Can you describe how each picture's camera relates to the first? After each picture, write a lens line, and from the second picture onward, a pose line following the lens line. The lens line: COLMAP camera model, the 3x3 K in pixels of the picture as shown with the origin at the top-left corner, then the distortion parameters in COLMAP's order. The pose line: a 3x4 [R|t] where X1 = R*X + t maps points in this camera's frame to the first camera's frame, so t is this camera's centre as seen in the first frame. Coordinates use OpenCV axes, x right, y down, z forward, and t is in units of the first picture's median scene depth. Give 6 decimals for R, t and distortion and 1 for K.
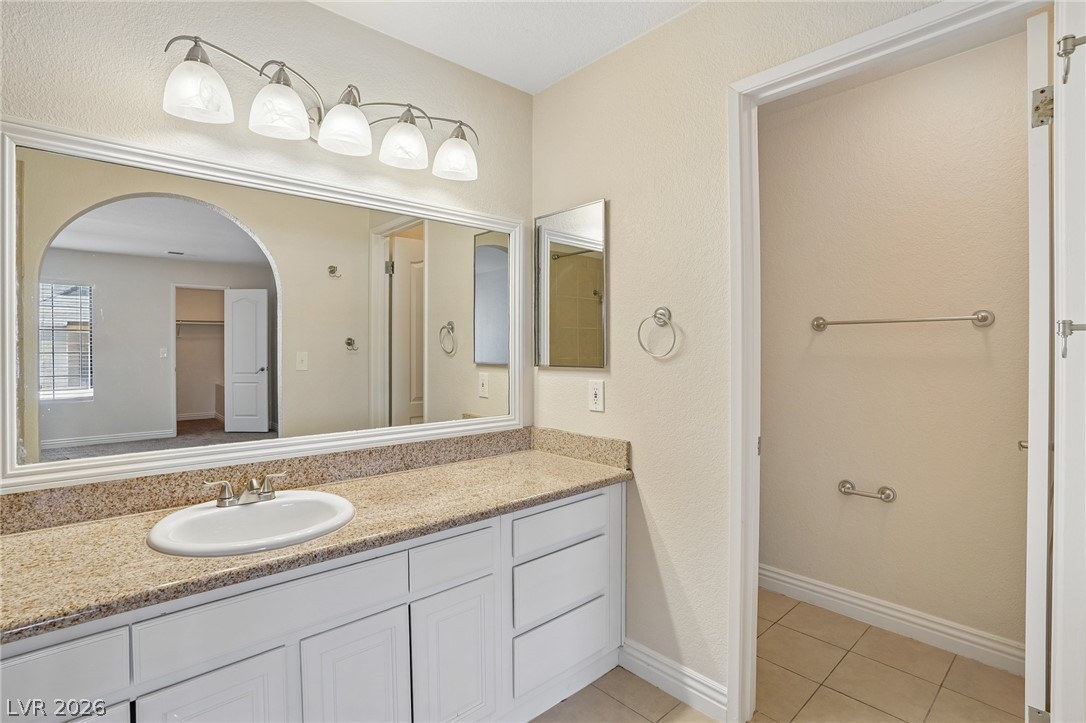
lens RADIAL K [[510.4, 0, 544.2], [0, 510.4, 365.3], [0, 0, 1]] dist [-0.069362, 0.030413]
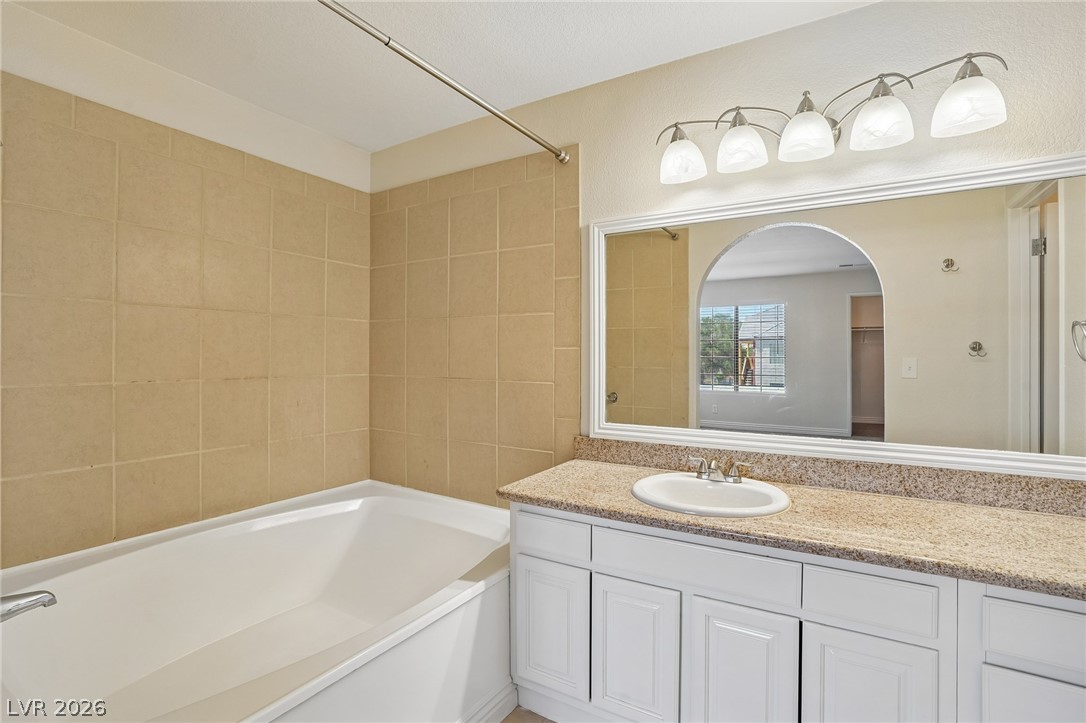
lens RADIAL K [[510.4, 0, 544.2], [0, 510.4, 365.3], [0, 0, 1]] dist [-0.069362, 0.030413]
pose [[0.303609, 0.020067, -0.952585, 0.370711], [-0.031243, 0.999450, 0.011096, -0.004055], [0.952284, 0.026393, 0.304069, 0.182010]]
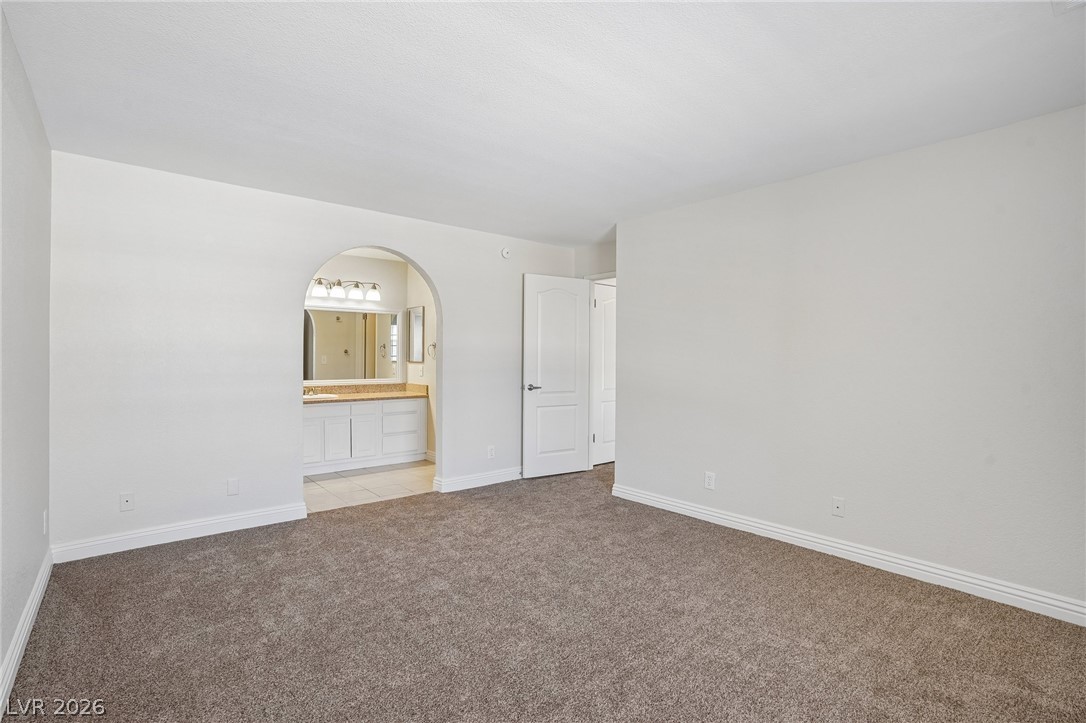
lens RADIAL K [[510.4, 0, 544.2], [0, 510.4, 365.3], [0, 0, 1]] dist [-0.069362, 0.030413]
pose [[0.999565, 0.006253, -0.028826, 1.068022], [-0.006647, 0.999886, -0.013580, 0.076507], [0.028738, 0.013765, 0.999492, -2.305477]]
